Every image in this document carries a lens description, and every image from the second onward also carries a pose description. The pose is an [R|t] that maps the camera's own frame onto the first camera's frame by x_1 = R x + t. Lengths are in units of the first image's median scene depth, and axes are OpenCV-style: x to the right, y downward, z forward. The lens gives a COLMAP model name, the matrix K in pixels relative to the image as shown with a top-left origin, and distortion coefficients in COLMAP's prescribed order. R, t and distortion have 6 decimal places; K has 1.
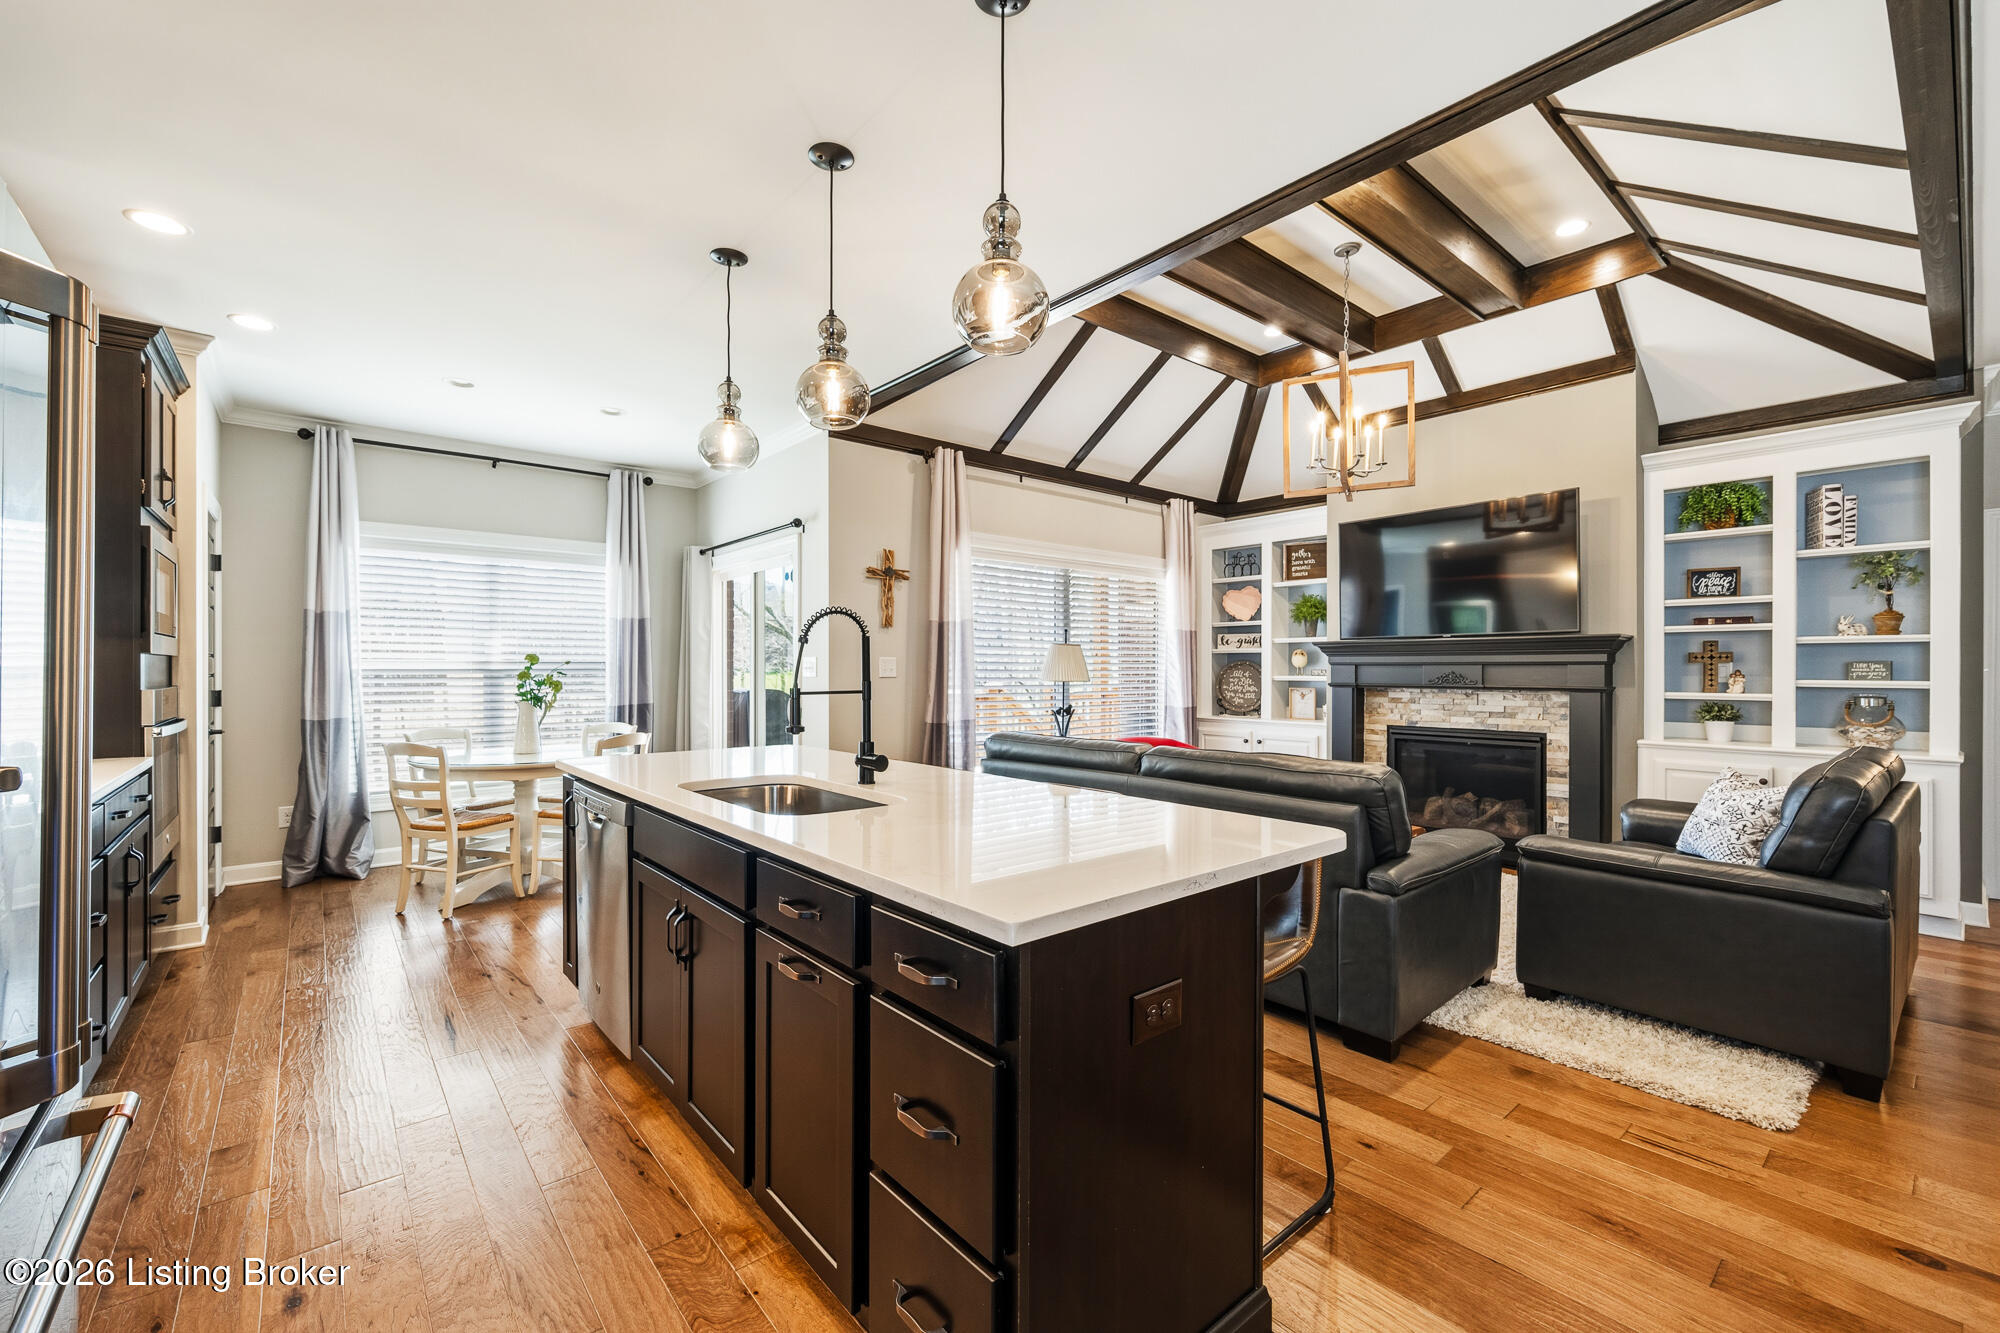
lens RADIAL K [[852.2, 0, 994.0], [0, 852.2, 681.7], [0, 0, 1]] dist [-0.001817, -0.000108]
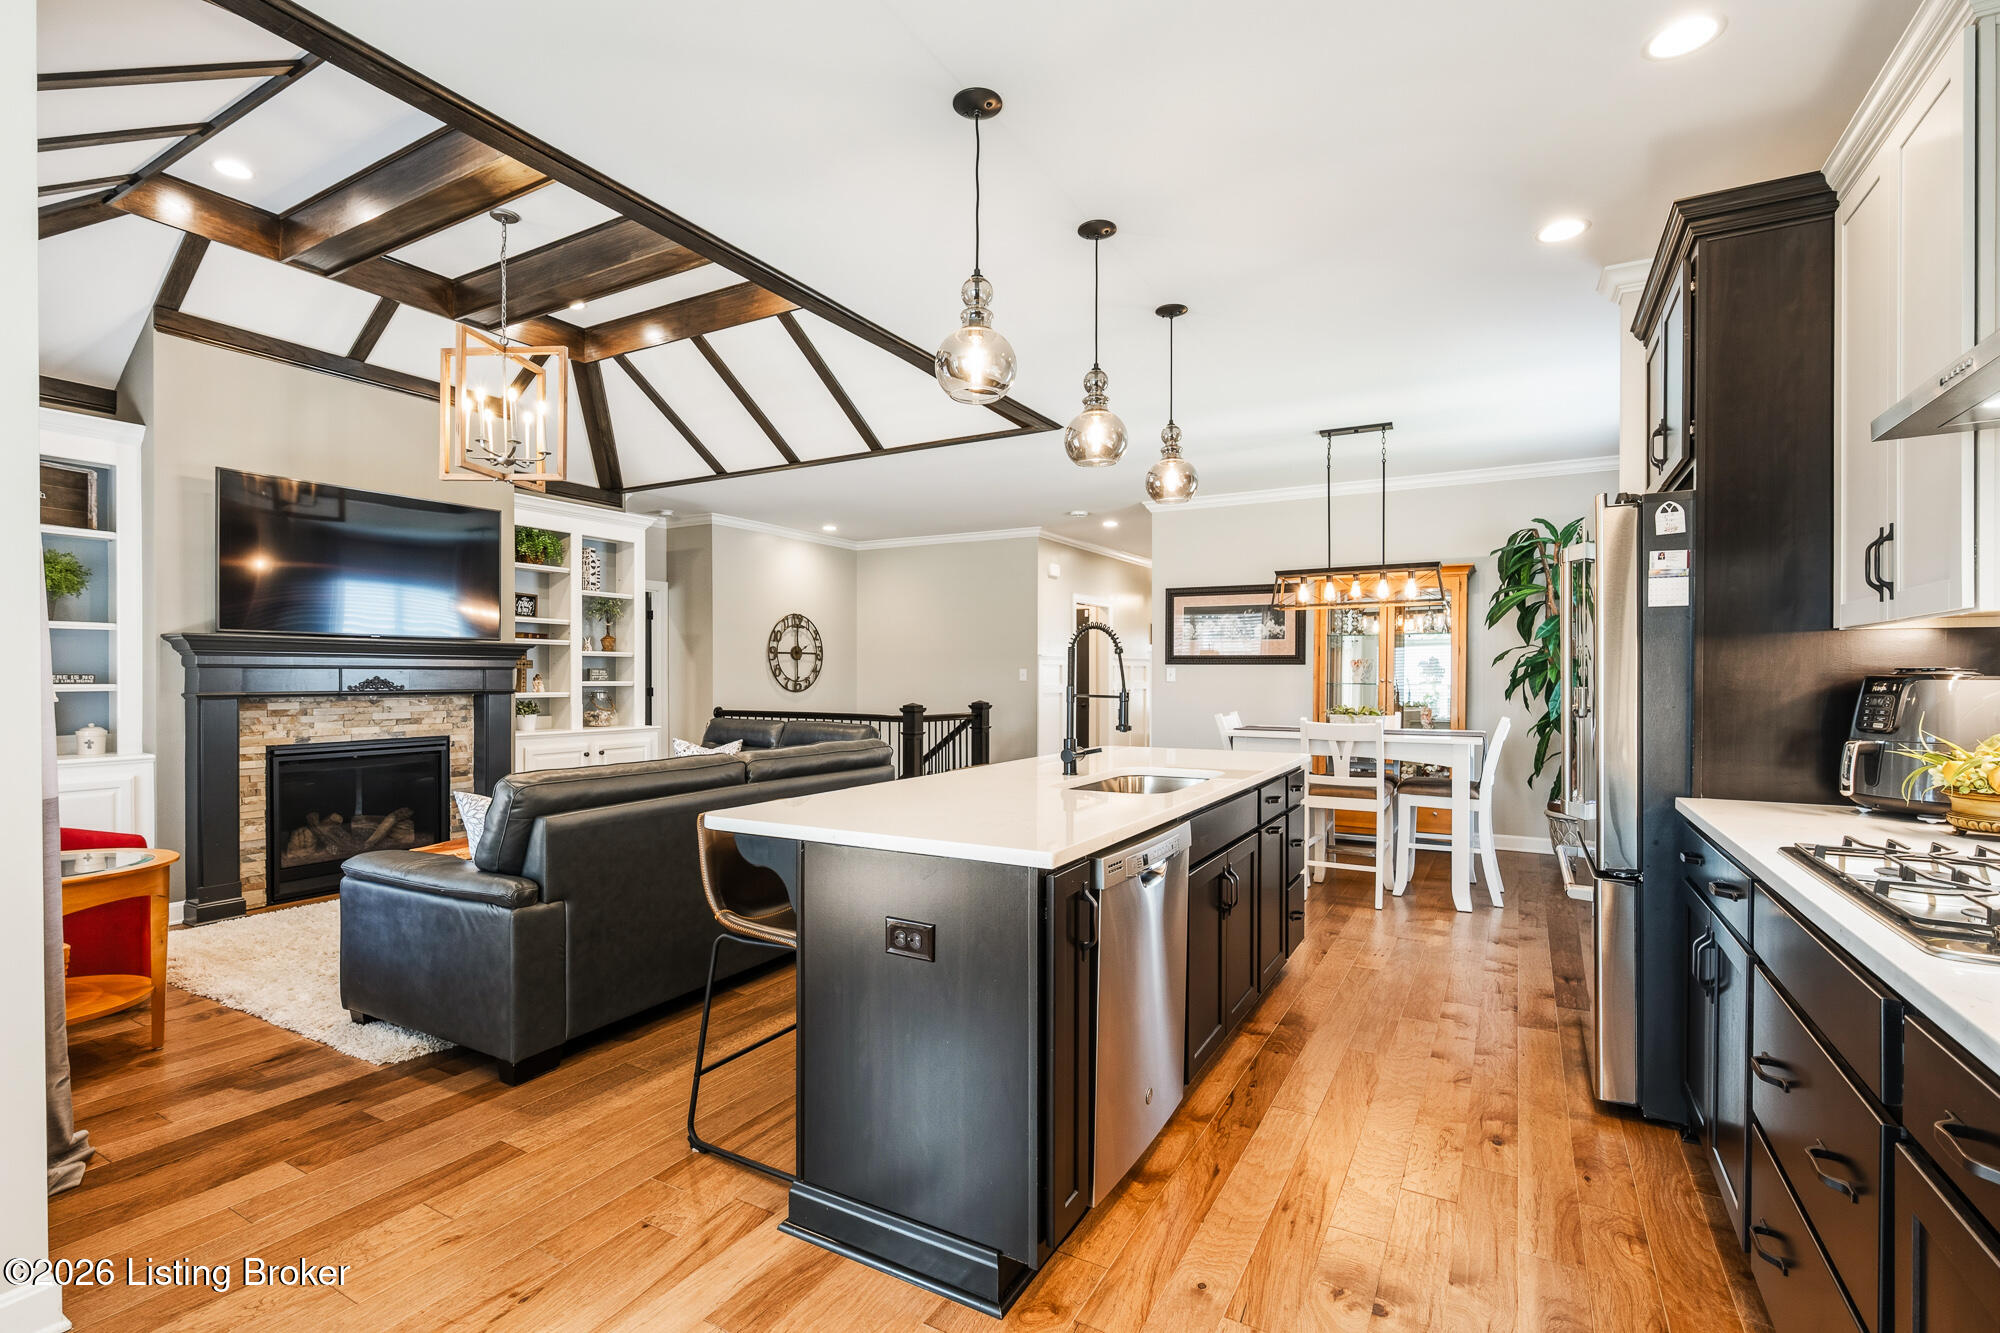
lens RADIAL K [[912.1, 0, 996.2], [0, 912.1, 662.1], [0, 0, 1]] dist [0.001816, 0.000640]
pose [[-0.349203, 0.012046, 0.936970, -0.591384], [0.012855, 0.999885, -0.008064, -0.010666], [-0.936959, 0.009229, -0.349318, 0.725742]]
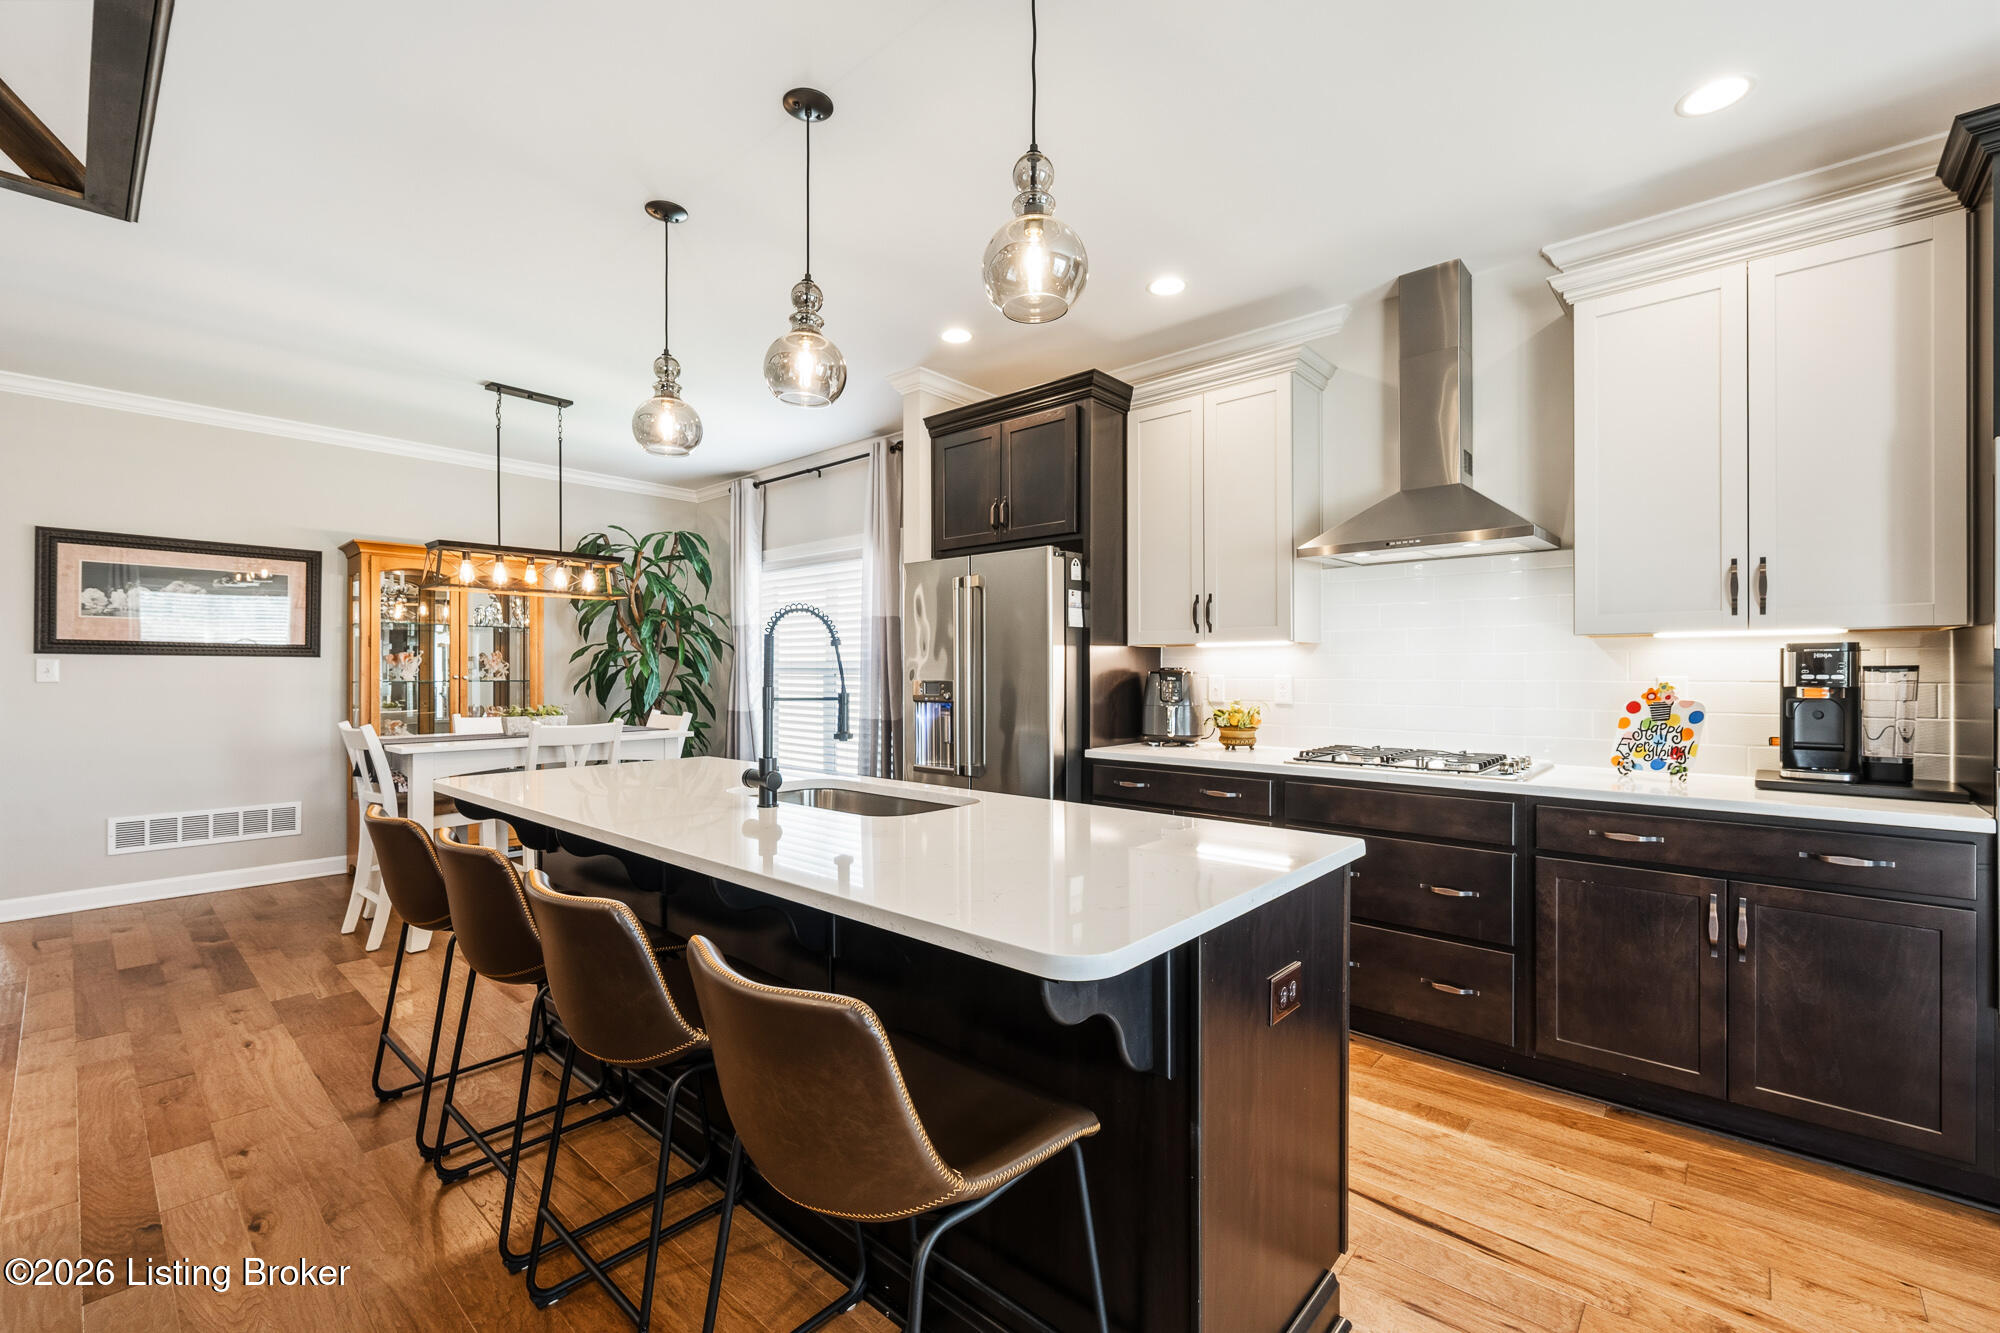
lens RADIAL K [[852.2, 0, 1001.7], [0, 852.2, 666.5], [0, 0, 1]] dist [-0.001817, -0.000108]
pose [[-0.989907, -0.001778, -0.141707, -0.117836], [-0.003112, 0.999953, 0.009191, -0.013122], [0.141684, 0.009540, -0.989866, 0.898287]]
